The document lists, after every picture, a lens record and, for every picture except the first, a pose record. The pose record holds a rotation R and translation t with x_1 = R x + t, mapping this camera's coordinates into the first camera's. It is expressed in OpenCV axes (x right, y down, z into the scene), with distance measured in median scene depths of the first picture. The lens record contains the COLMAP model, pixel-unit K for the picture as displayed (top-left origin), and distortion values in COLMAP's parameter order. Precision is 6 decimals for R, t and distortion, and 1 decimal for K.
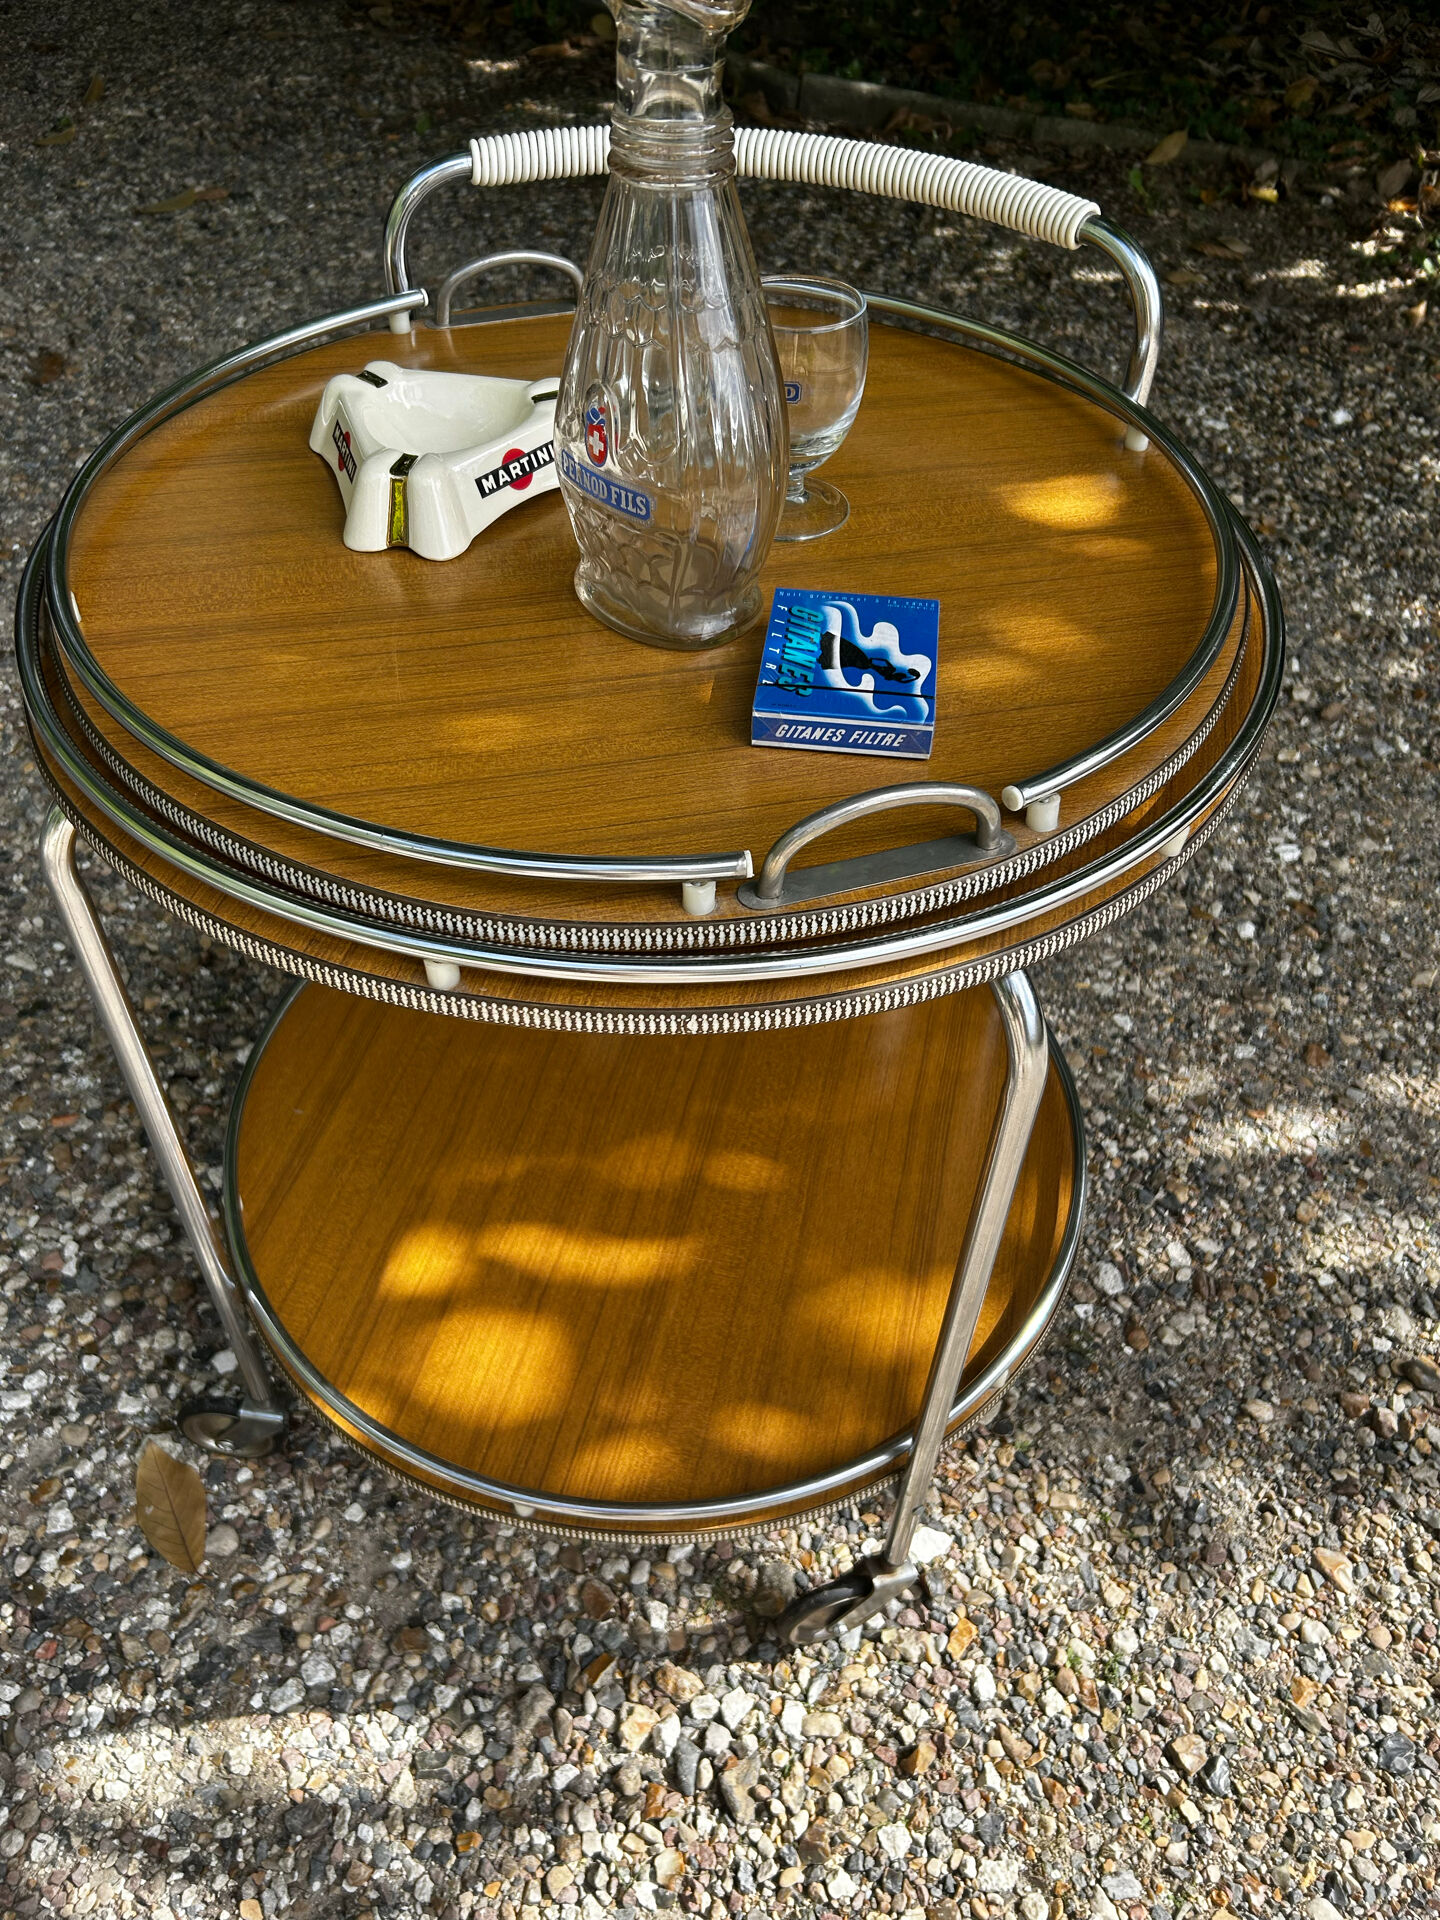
lens RADIAL K [[1482.7, 0, 705.9], [0, 1482.7, 956.3], [0, 0, 1]] dist [0.024730, -0.035565]
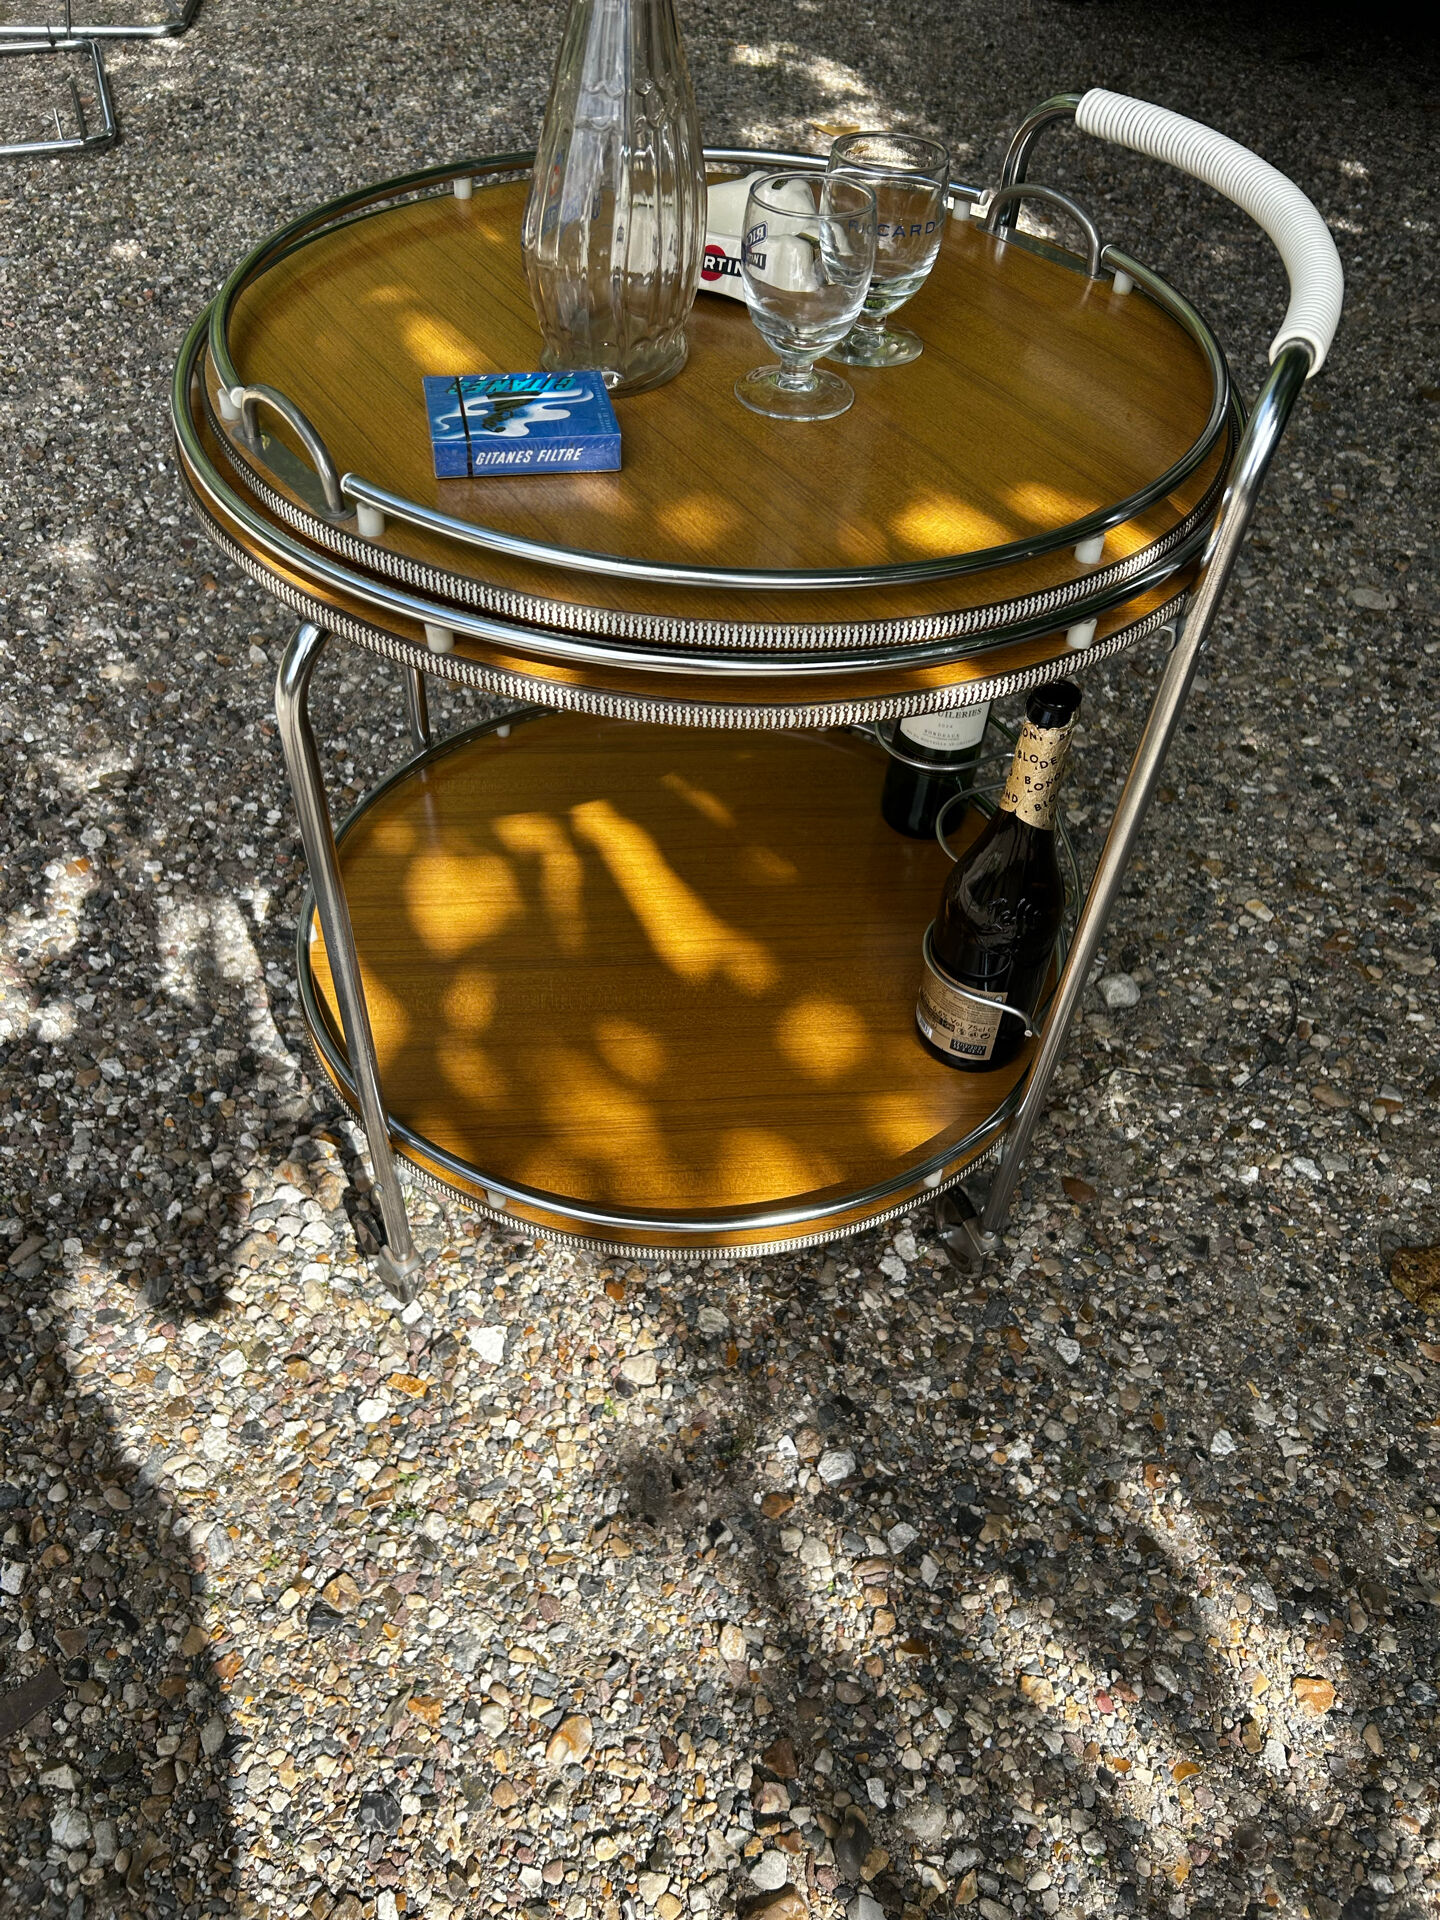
lens RADIAL K [[1482.7, 0, 690.8], [0, 1482.7, 946.7], [0, 0, 1]] dist [0.024730, -0.035565]
pose [[0.316752, 0.672571, -0.668818, 0.771406], [-0.699543, 0.641839, 0.314137, -0.248558], [0.640553, 0.368363, 0.673796, 0.276406]]
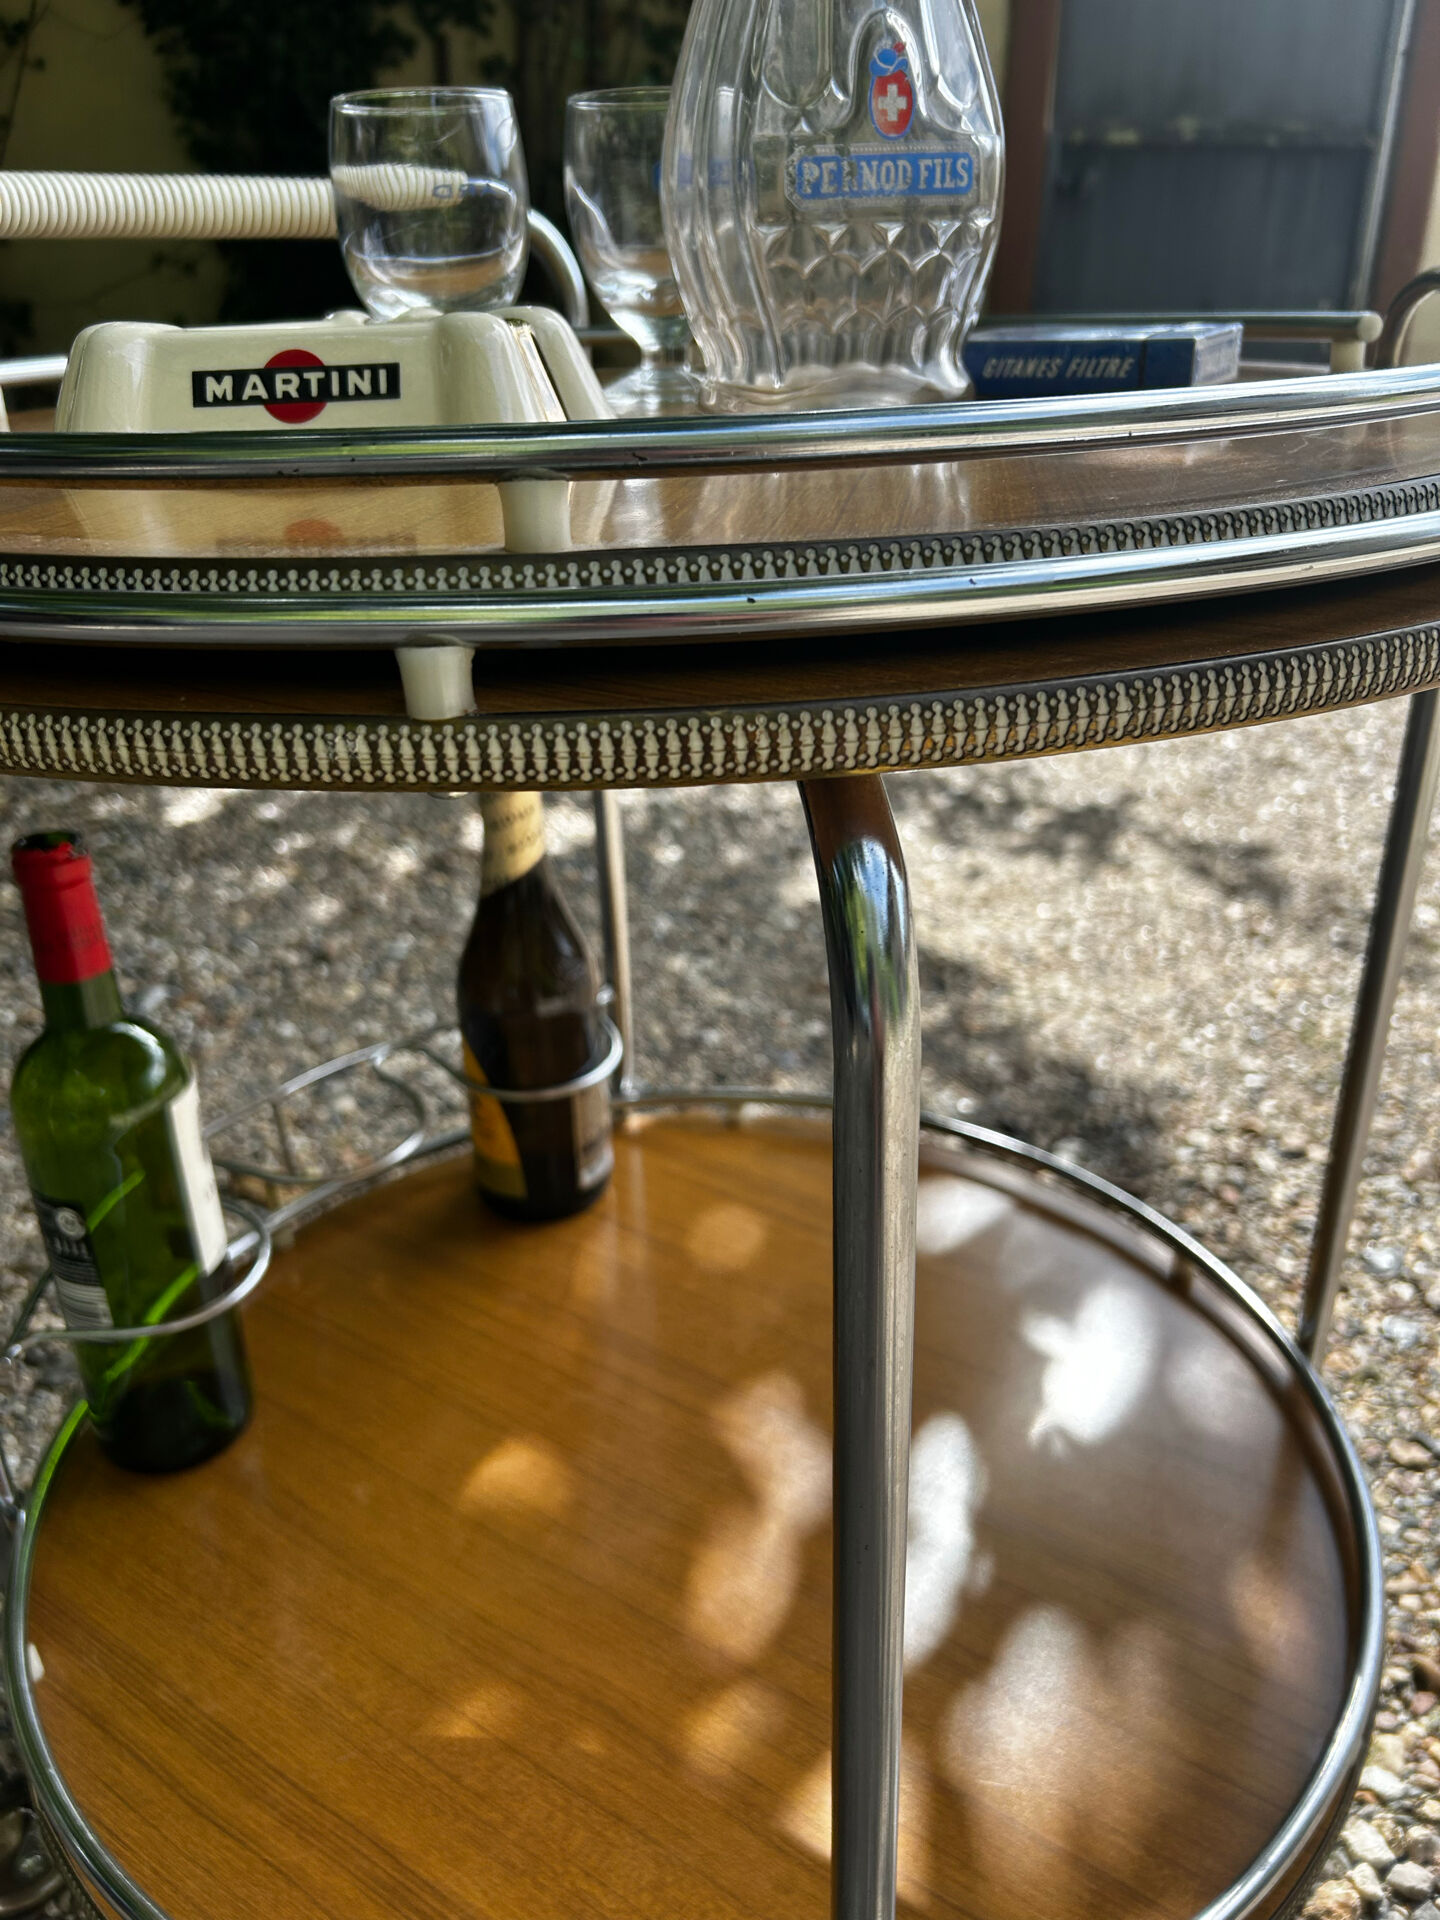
lens RADIAL K [[1482.7, 0, 717.8], [0, 1482.7, 957.2], [0, 0, 1]] dist [0.024730, -0.035565]
pose [[0.355934, -0.412144, 0.838718, -0.532852], [0.686082, 0.724622, 0.064919, -0.092183], [-0.634510, 0.552323, 0.540682, 0.546261]]
